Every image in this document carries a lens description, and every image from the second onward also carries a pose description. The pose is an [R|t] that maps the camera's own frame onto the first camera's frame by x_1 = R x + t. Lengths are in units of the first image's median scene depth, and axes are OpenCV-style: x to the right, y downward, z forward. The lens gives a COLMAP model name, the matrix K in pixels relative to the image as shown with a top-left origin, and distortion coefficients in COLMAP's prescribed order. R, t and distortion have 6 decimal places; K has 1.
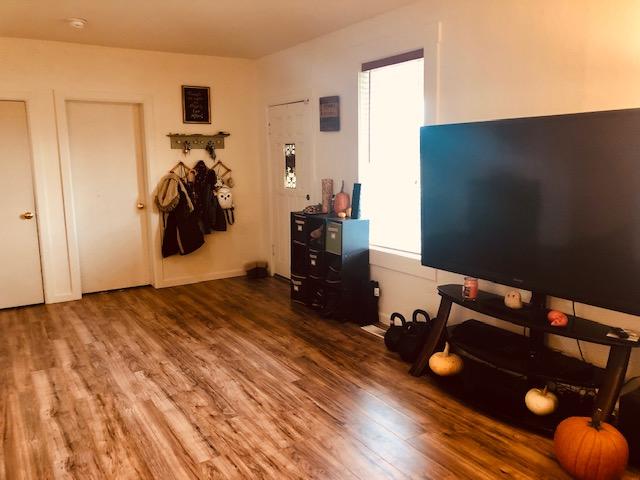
lens RADIAL K [[525.3, 0, 321.4], [0, 525.3, 240.3], [0, 0, 1]] dist [0.049274, -0.006723]
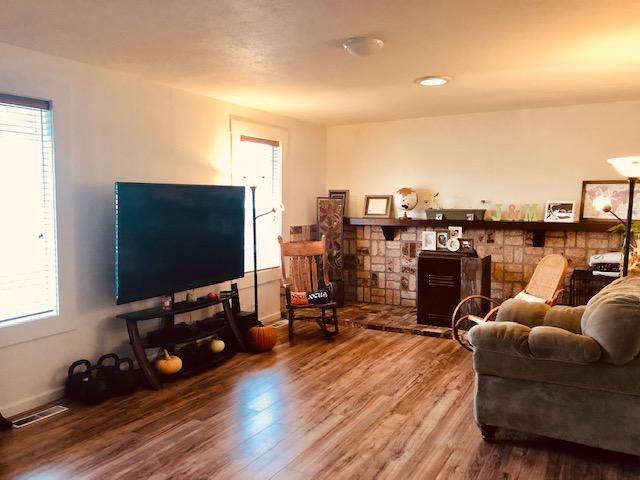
lens RADIAL K [[525.3, 0, 320.9], [0, 525.3, 240.0], [0, 0, 1]] dist [0.049274, -0.006723]
pose [[-0.472406, -0.049222, 0.880005, -1.054521], [0.154744, 0.978299, 0.137790, -0.185550], [-0.867690, 0.201269, -0.454537, 1.188094]]
